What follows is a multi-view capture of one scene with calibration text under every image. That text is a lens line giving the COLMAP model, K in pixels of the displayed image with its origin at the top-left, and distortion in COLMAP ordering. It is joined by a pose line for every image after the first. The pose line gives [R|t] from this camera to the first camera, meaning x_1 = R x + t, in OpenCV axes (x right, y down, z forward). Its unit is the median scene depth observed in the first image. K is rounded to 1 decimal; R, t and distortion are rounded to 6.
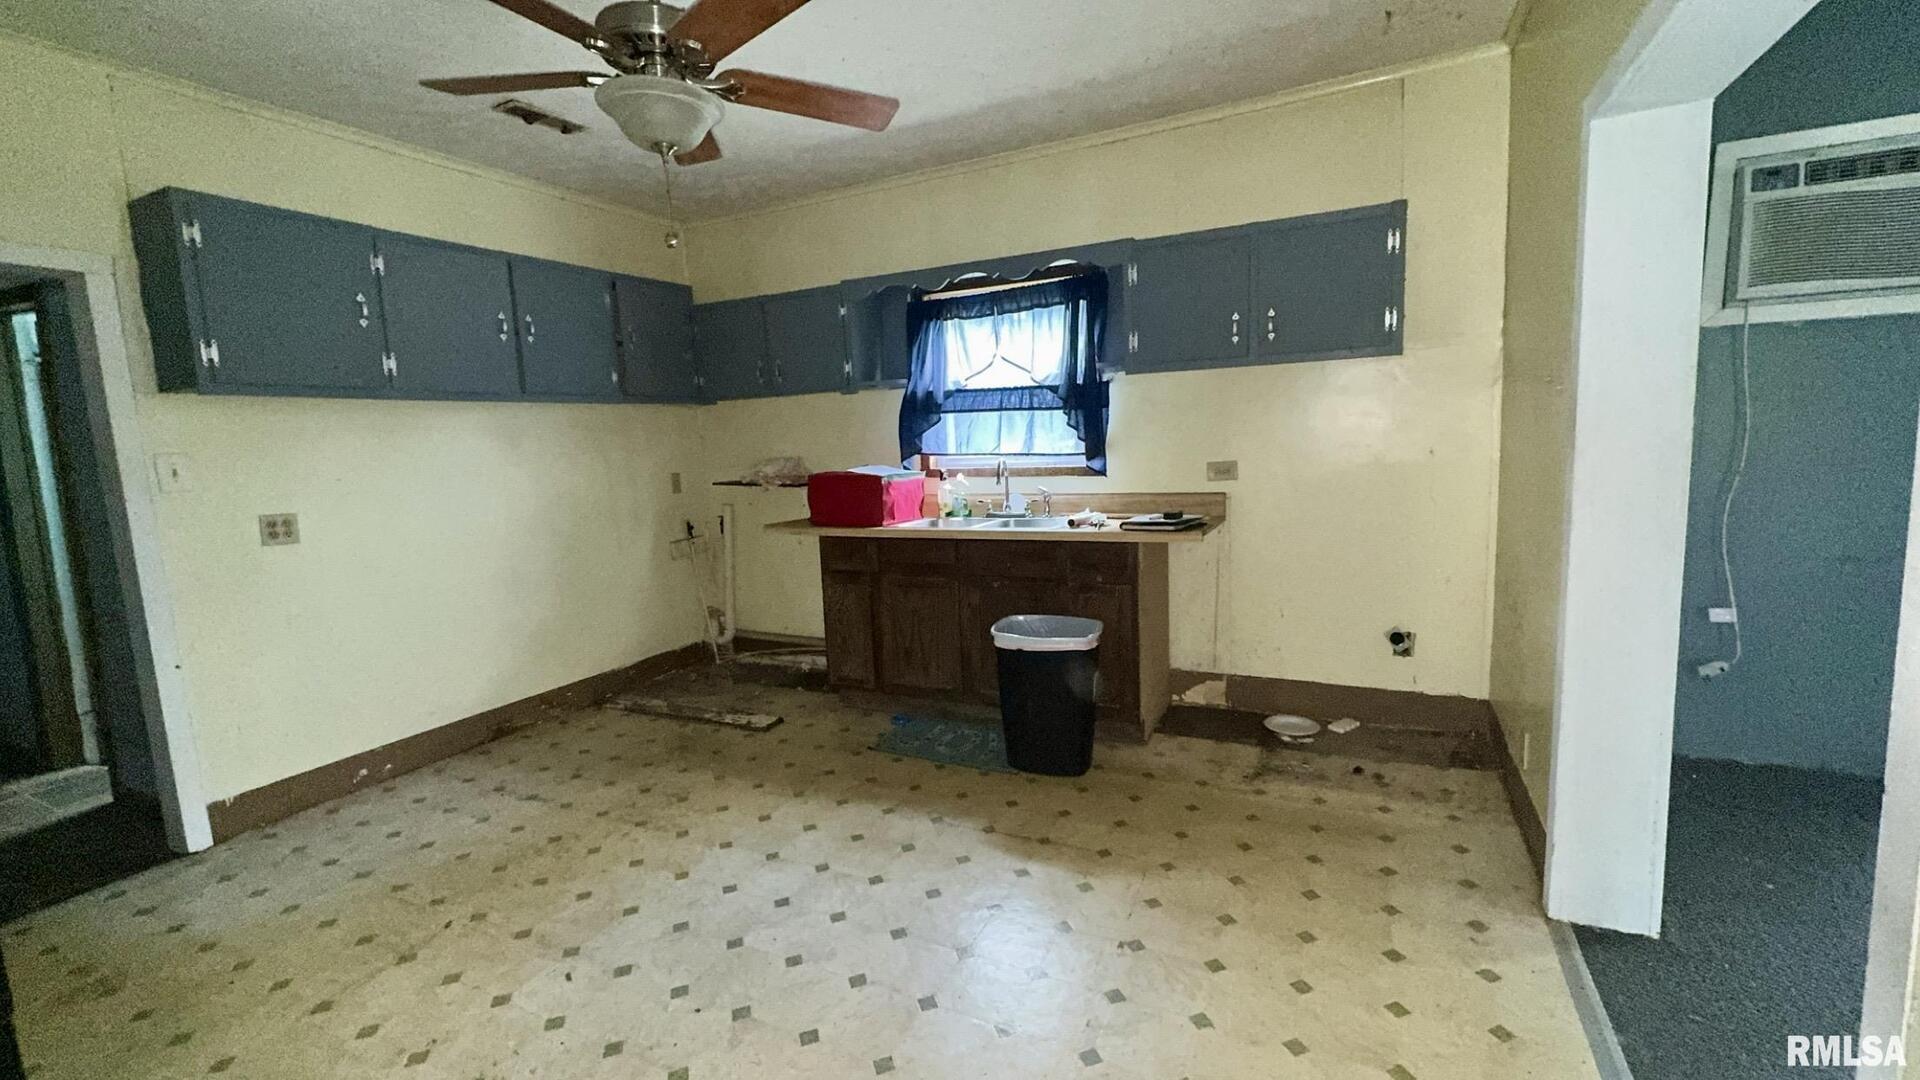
lens RADIAL K [[800.0, 0, 960.0], [0, 800.0, 540.0], [0, 0, 1]] dist [-0.002928, -0.000150]
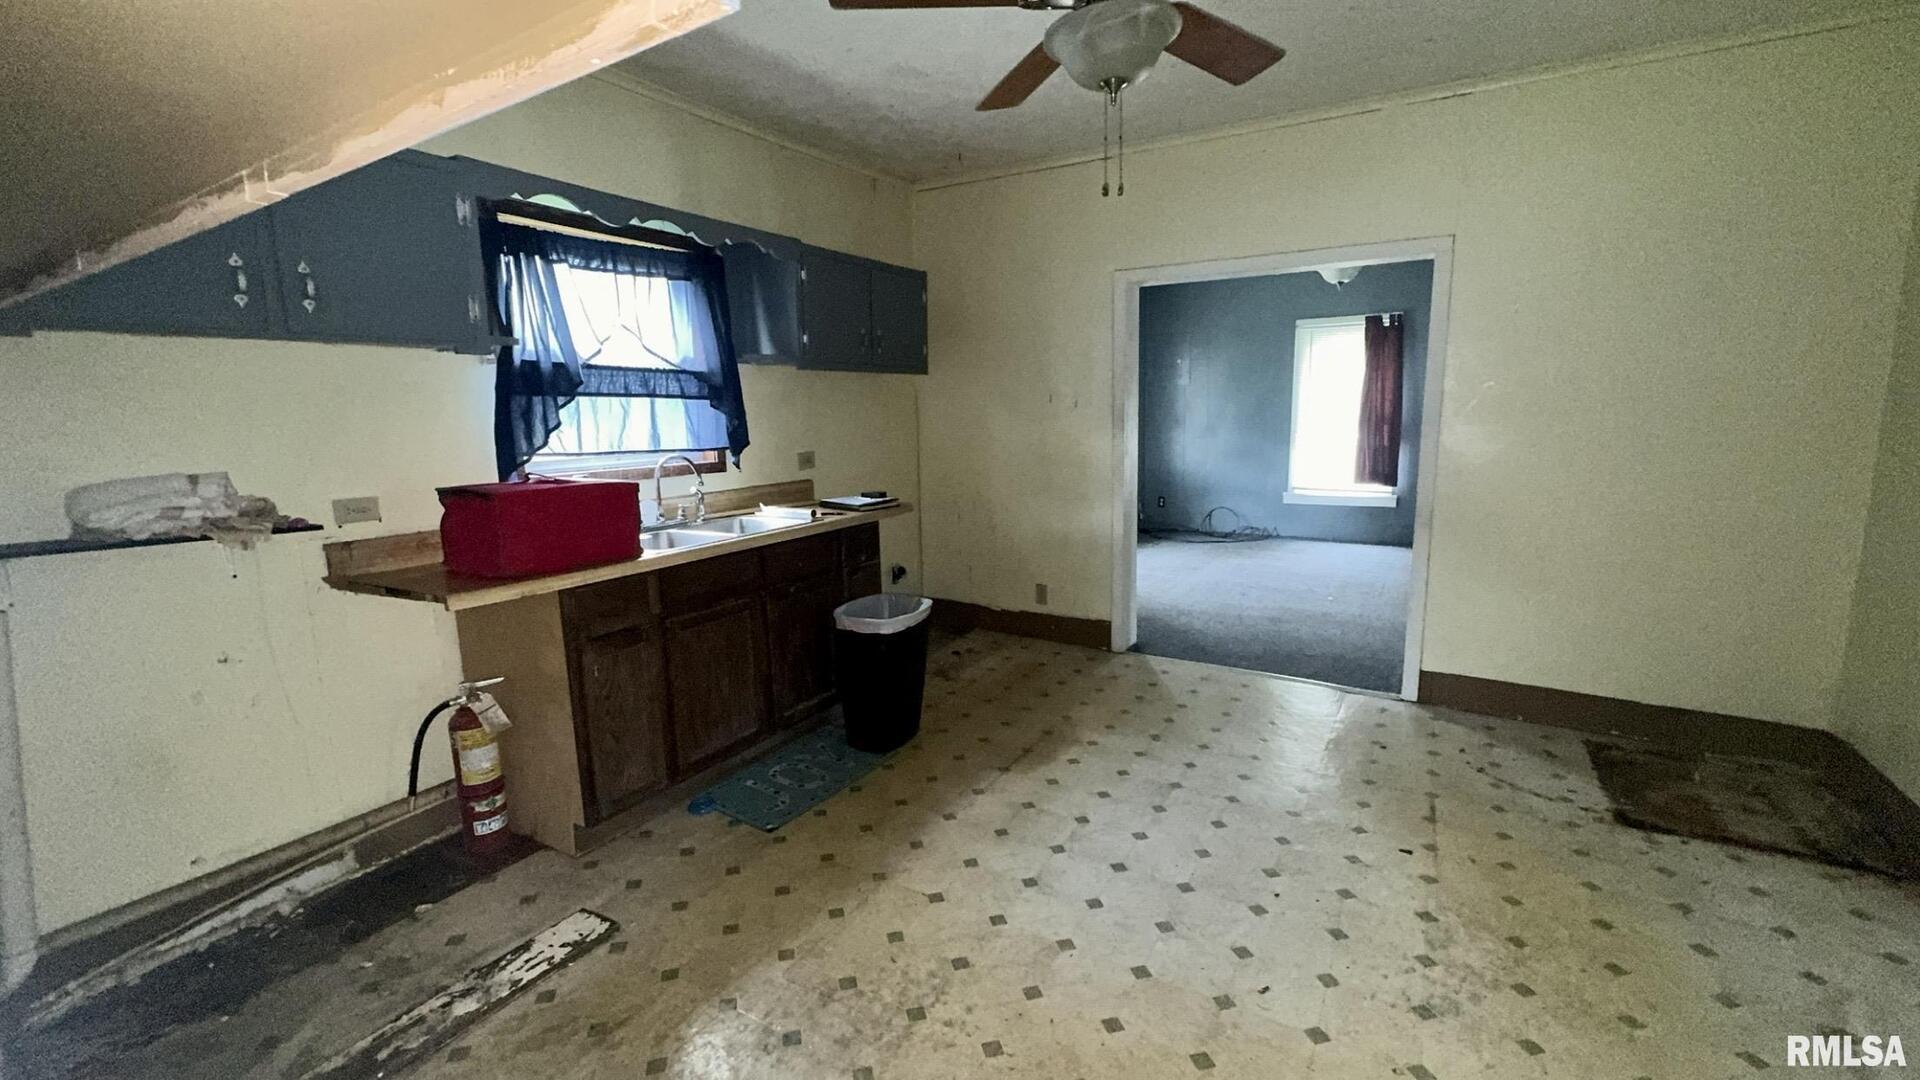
lens RADIAL K [[797.6, 0, 960.0], [0, 797.6, 540.0], [0, 0, 1]] dist [-0.000620, 0.000014]
pose [[0.084262, -0.123877, 0.988714, -0.863997], [0.145617, 0.983121, 0.110766, -0.075100], [-0.985746, 0.134640, 0.100878, 0.747976]]
